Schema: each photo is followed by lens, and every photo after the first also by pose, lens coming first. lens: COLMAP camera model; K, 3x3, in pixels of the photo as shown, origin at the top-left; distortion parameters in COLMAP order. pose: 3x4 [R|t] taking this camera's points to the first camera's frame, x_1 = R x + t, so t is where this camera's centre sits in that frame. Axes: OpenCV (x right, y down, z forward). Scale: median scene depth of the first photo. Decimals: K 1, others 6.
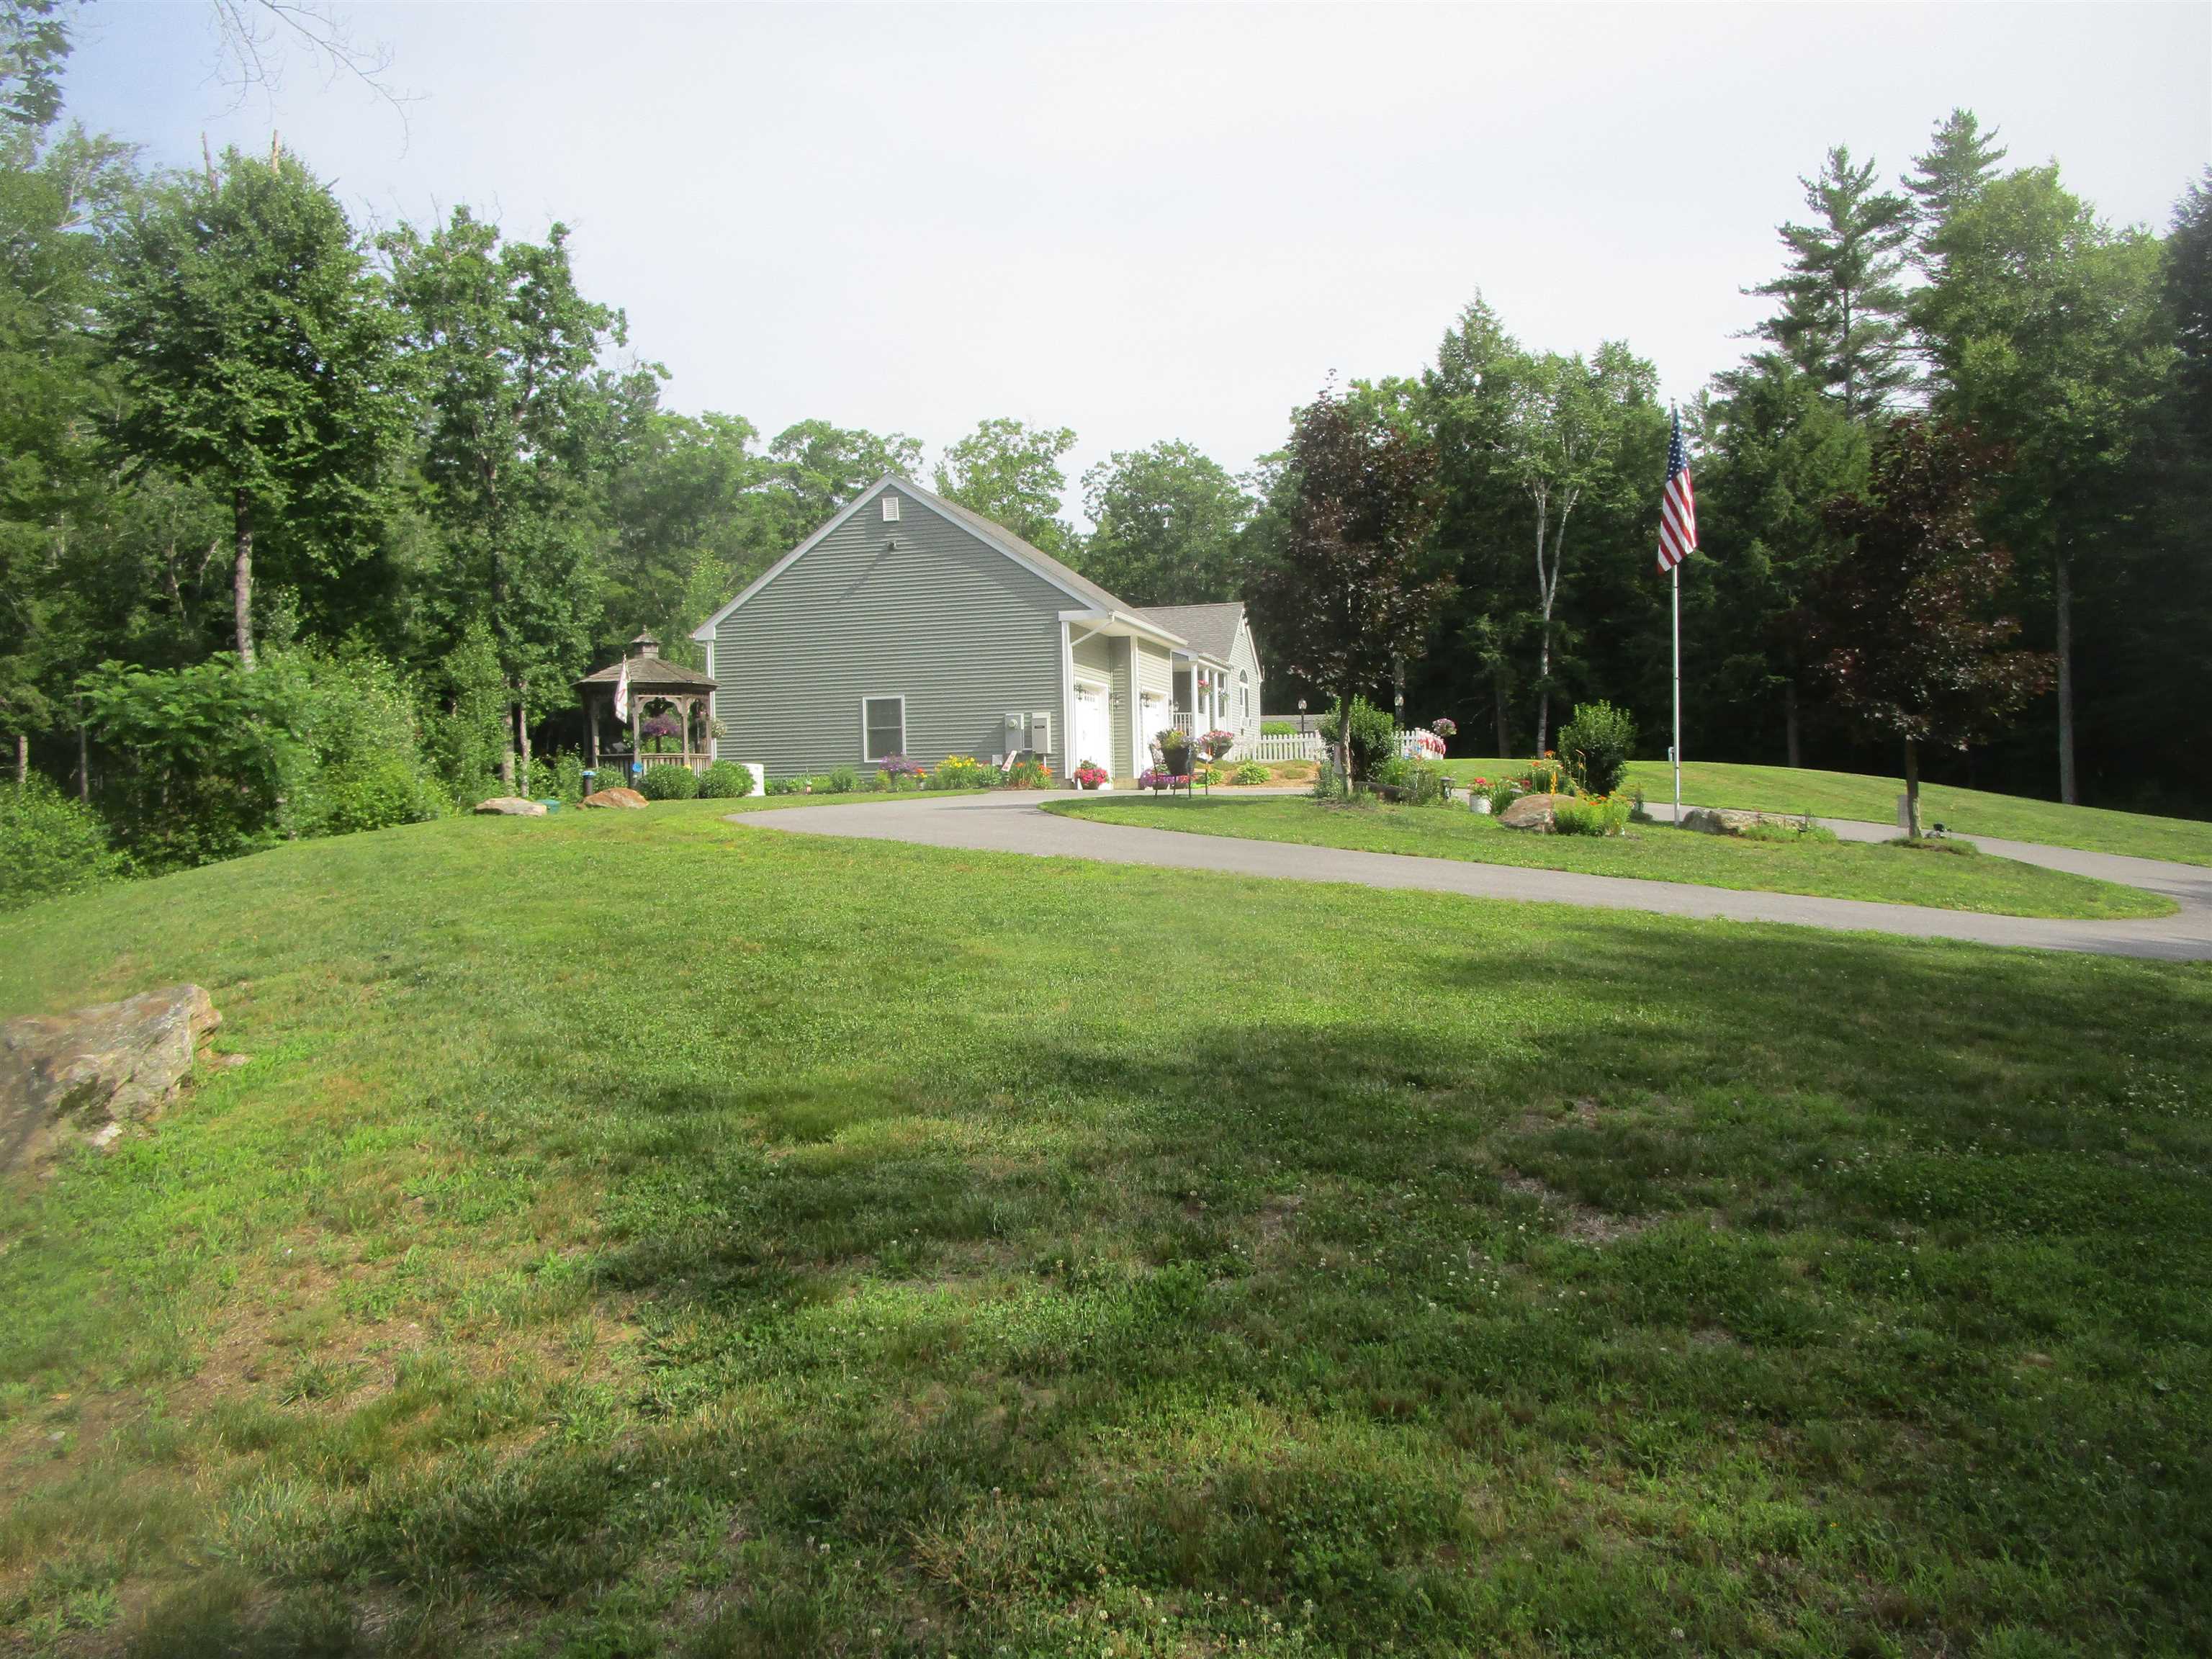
lens RADIAL K [[1542.3, 0, 1106.0], [0, 1542.3, 829.5], [0, 0, 1]] dist [-0.058356, -0.000442]
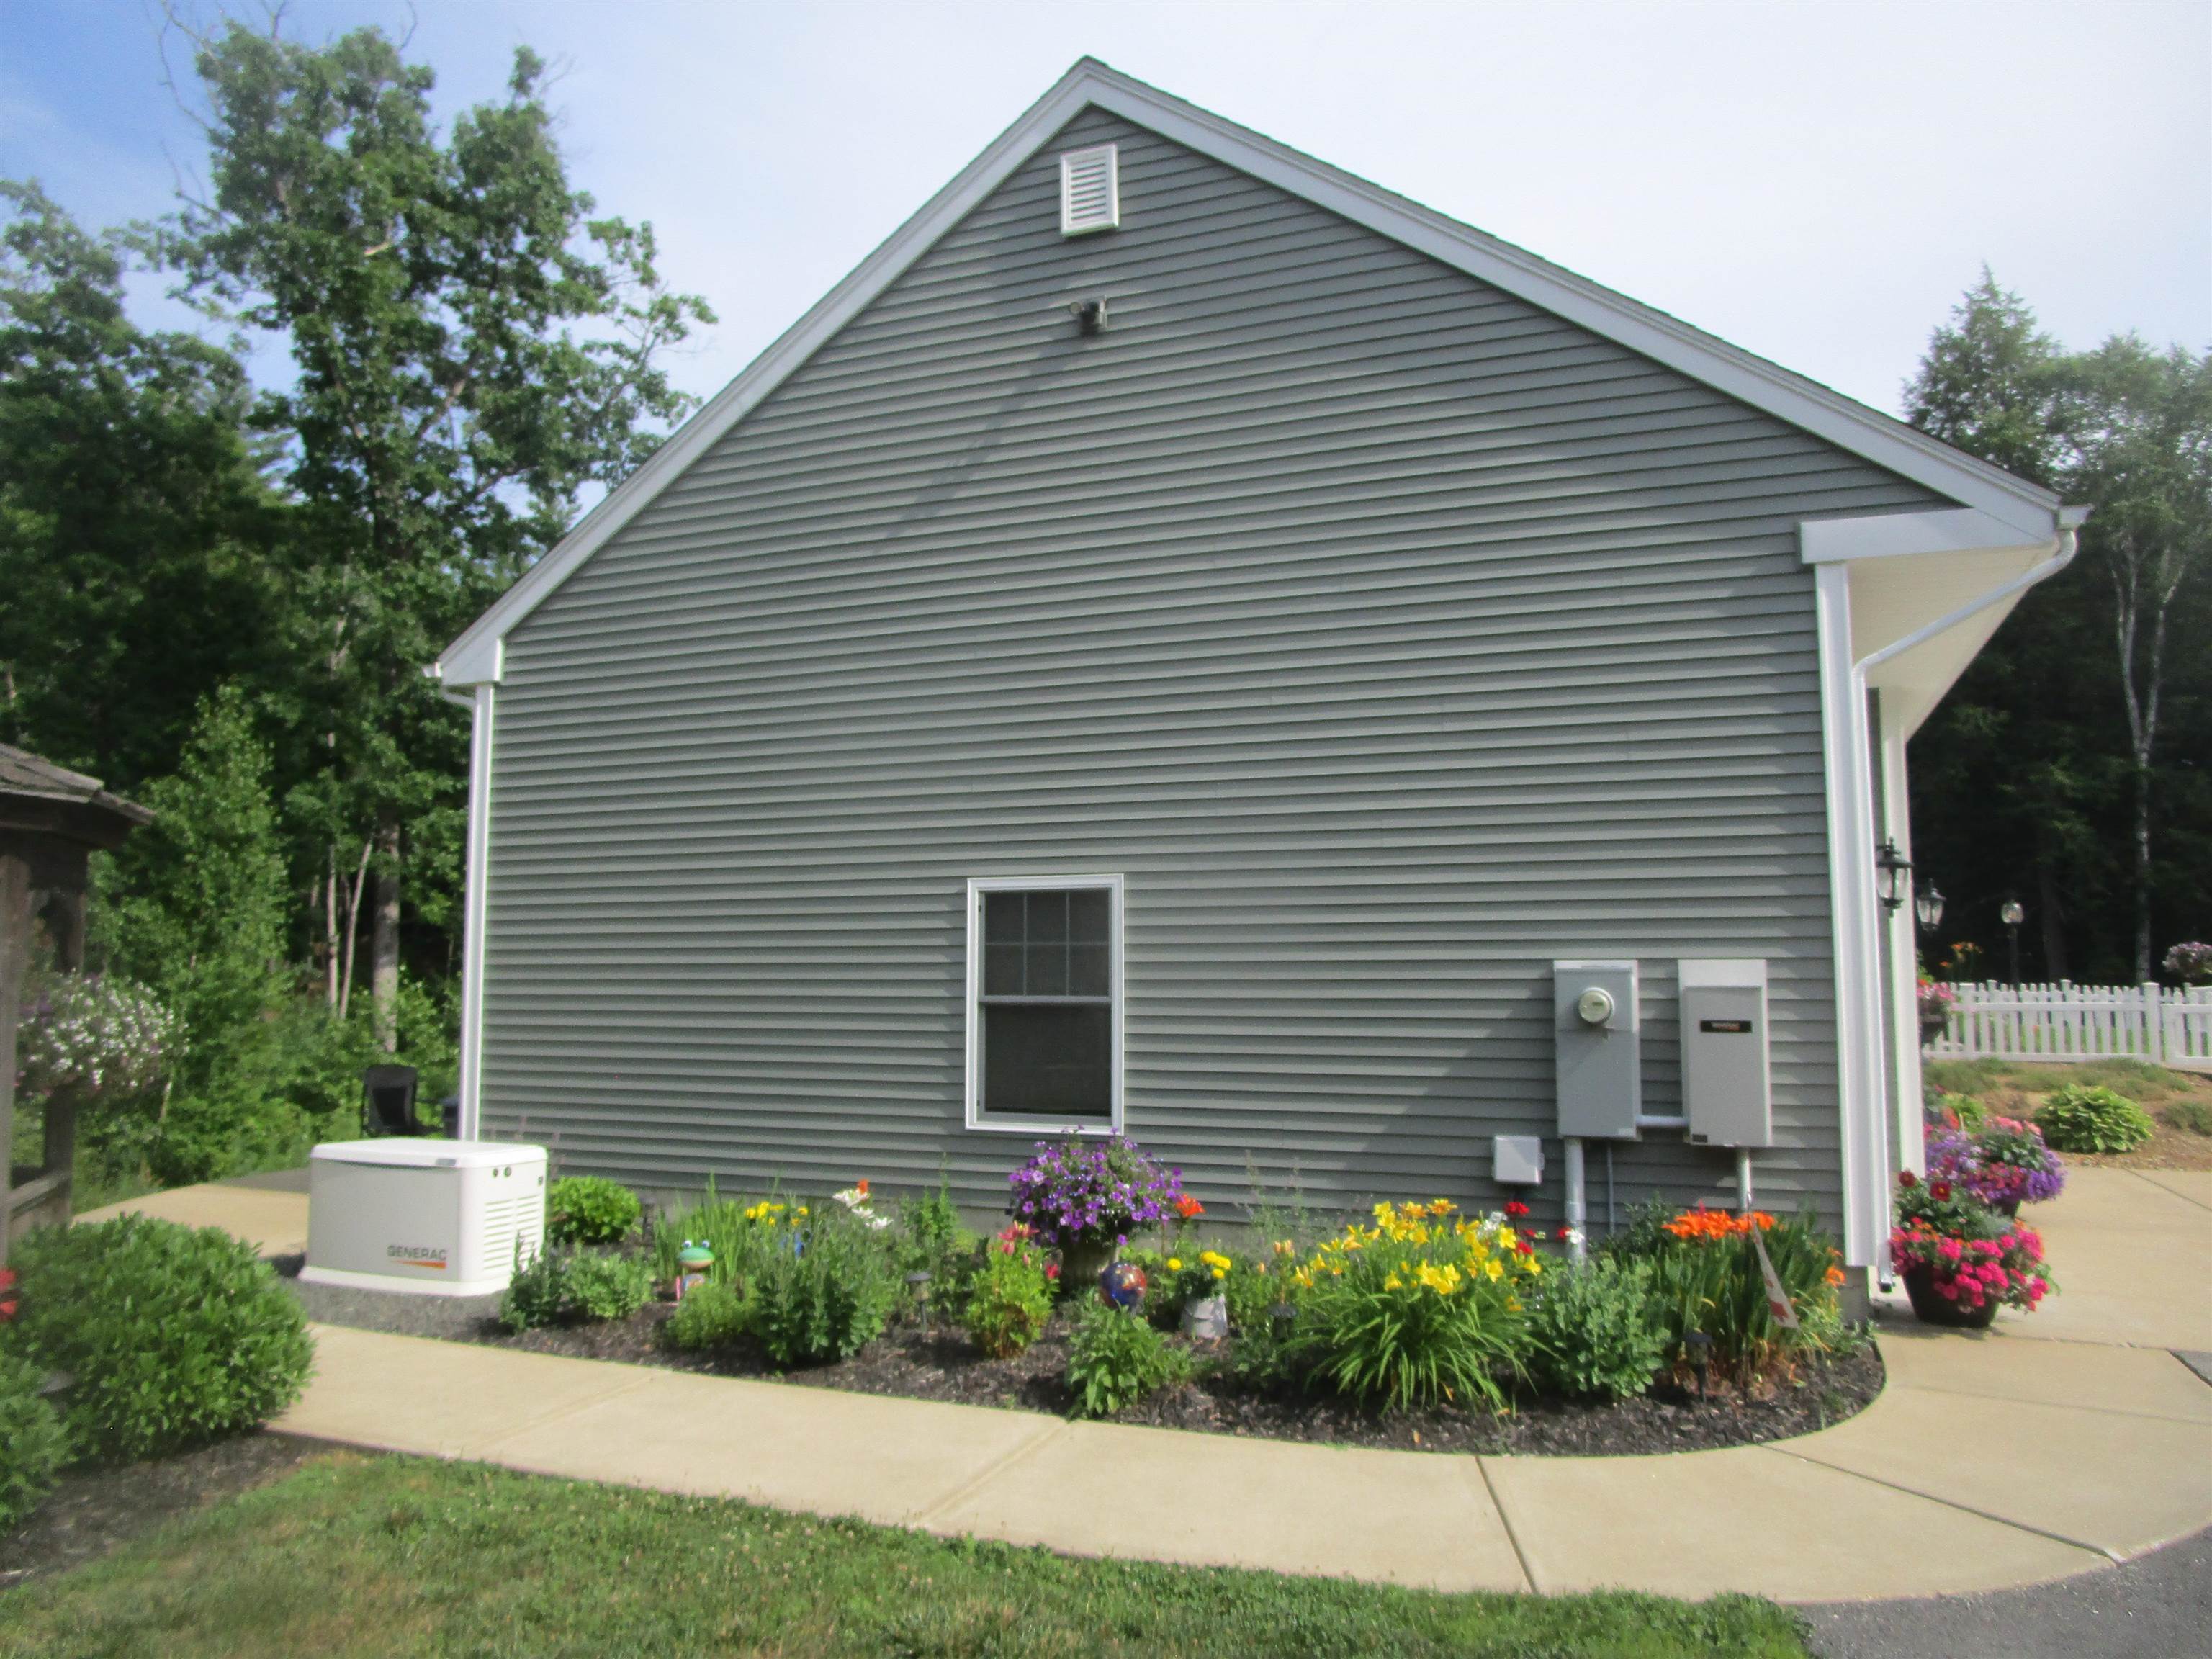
lens RADIAL K [[1542.3, 0, 1106.0], [0, 1542.3, 829.5], [0, 0, 1]] dist [-0.058356, -0.000442]
pose [[0.992371, 0.010741, -0.122819, -0.067141], [-0.025508, 0.992530, -0.119305, -0.042001], [0.120620, 0.121528, 0.985232, 0.488891]]
